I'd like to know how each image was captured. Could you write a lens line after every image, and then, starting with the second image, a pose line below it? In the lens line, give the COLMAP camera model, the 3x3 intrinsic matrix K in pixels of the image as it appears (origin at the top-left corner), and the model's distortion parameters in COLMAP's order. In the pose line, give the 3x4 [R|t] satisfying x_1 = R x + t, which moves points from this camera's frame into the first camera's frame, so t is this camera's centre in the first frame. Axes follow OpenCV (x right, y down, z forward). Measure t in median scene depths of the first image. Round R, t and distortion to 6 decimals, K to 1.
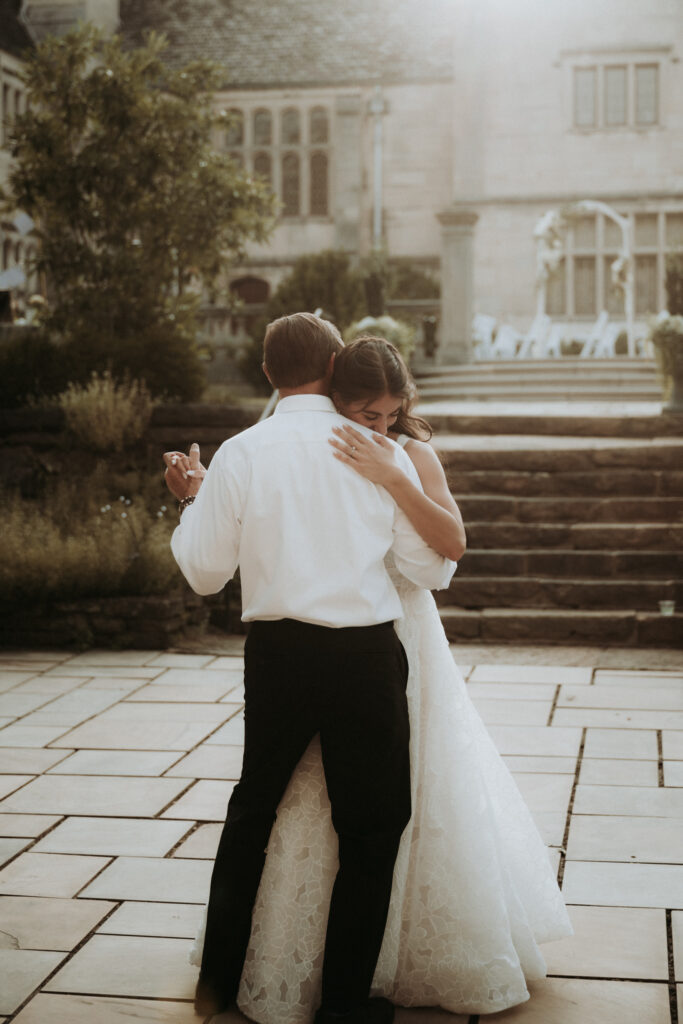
lens RADIAL K [[2465.8, 0, 341.5], [0, 2465.8, 512.0], [0, 0, 1]] dist [0.026296, -0.160907]
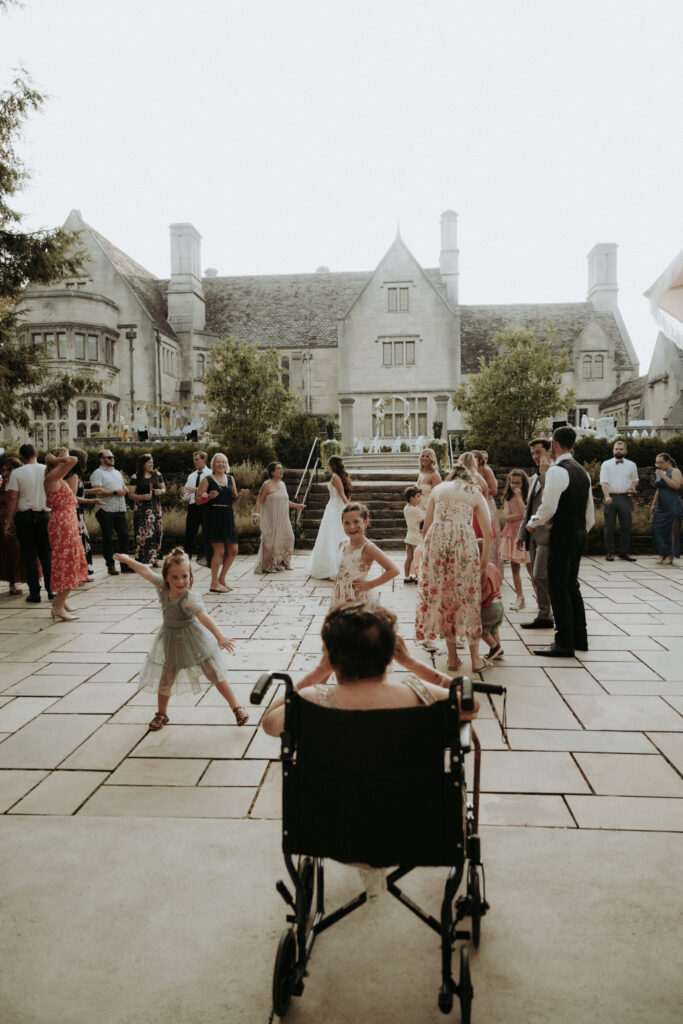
lens RADIAL K [[2465.8, 0, 341.5], [0, 2465.8, 512.0], [0, 0, 1]] dist [0.026296, -0.160907]
pose [[0.976479, -0.013372, 0.215196, -0.518855], [0.020762, 0.999268, -0.032119, 0.083994], [-0.214609, 0.035831, 0.976043, -1.553837]]
